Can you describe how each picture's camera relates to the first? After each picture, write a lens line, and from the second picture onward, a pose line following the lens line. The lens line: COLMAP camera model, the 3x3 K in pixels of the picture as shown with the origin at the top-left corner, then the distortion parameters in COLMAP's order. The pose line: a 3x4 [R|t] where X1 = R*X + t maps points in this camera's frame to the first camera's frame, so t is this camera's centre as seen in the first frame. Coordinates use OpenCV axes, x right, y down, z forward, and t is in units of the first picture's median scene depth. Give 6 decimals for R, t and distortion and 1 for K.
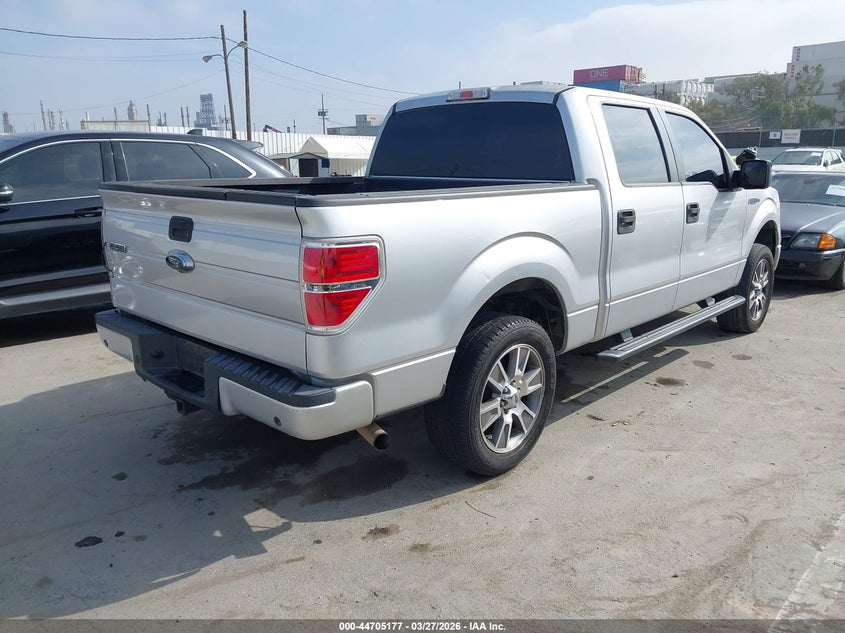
lens RADIAL K [[657.2, 0, 423.6], [0, 657.2, 318.2], [0, 0, 1]] dist [0.002690, -0.002805]
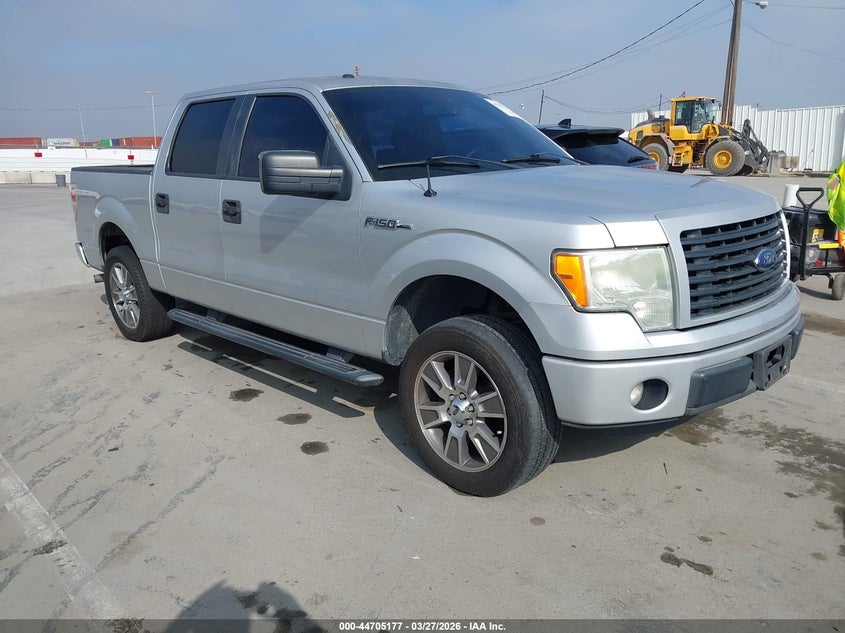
lens RADIAL K [[740.1, 0, 422.8], [0, 740.1, 315.4], [0, 0, 1]] dist [-0.010099, -0.003370]
pose [[-0.079852, 0.244778, -0.966285, 1.363039], [-0.184965, 0.948908, 0.255661, -0.324212], [0.979496, 0.199144, -0.030497, 1.295231]]
